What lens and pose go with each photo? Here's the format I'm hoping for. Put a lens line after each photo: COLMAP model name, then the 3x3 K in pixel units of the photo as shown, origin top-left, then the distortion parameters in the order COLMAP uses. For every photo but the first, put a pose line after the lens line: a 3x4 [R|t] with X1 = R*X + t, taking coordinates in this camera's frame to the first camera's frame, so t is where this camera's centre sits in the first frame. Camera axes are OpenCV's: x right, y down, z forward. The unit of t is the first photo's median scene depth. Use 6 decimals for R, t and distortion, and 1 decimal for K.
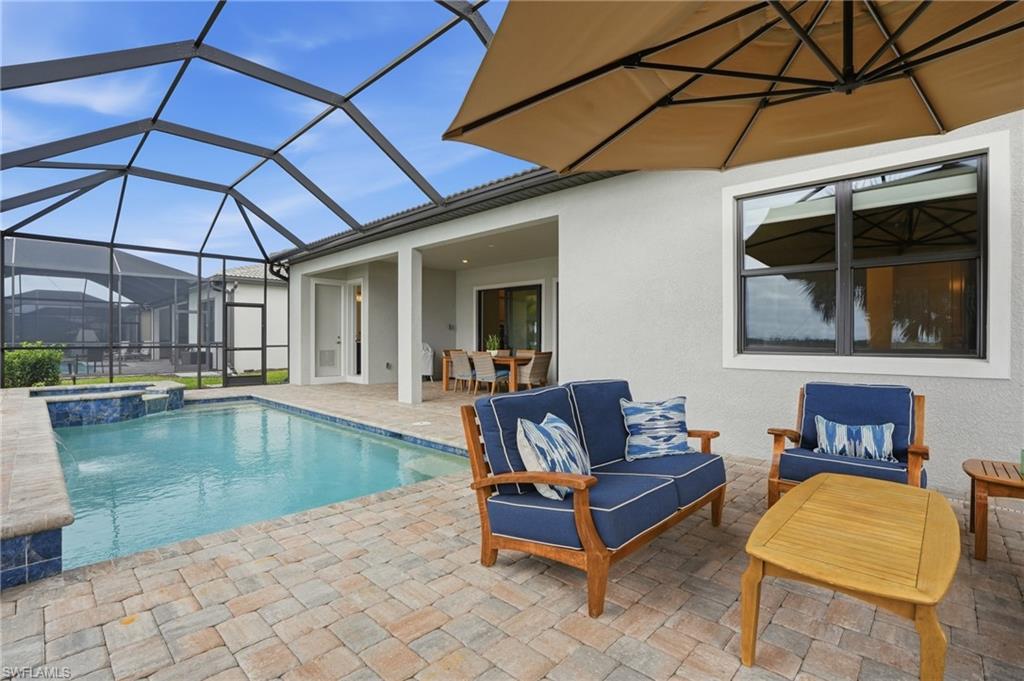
lens RADIAL K [[481.9, 0, 512.0], [0, 481.9, 340.5], [0, 0, 1]] dist [-0.074649, 0.025903]
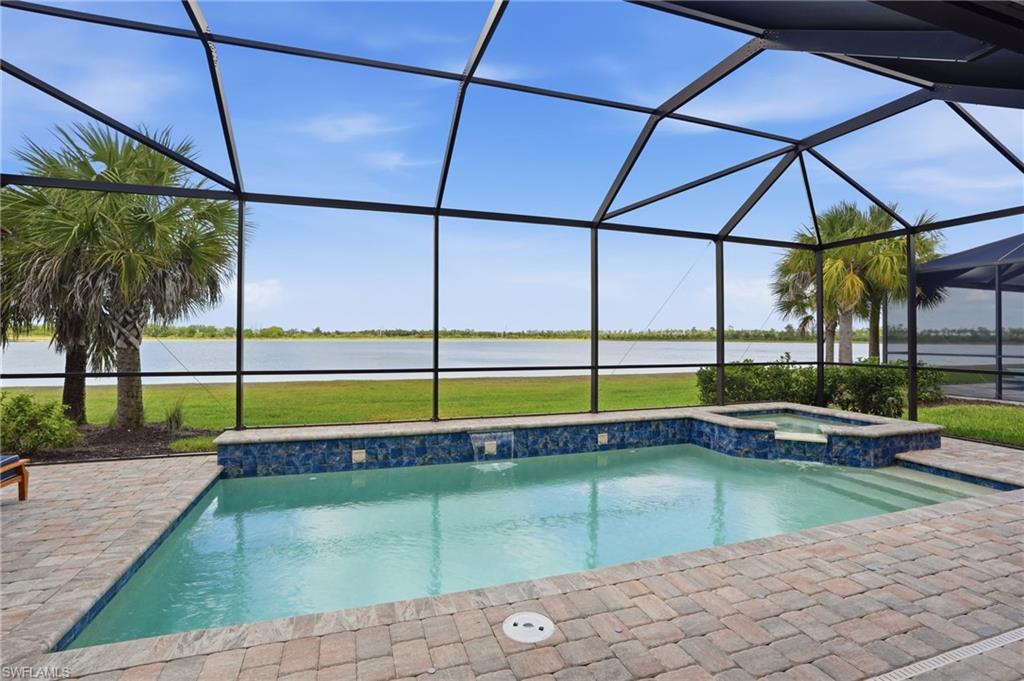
lens RADIAL K [[481.9, 0, 512.0], [0, 481.9, 340.5], [0, 0, 1]] dist [-0.074649, 0.025903]
pose [[-0.463121, -0.002294, -0.886292, 0.116665], [-0.009503, 0.999952, 0.002378, -0.035375], [0.886244, 0.009523, -0.463121, 1.031680]]
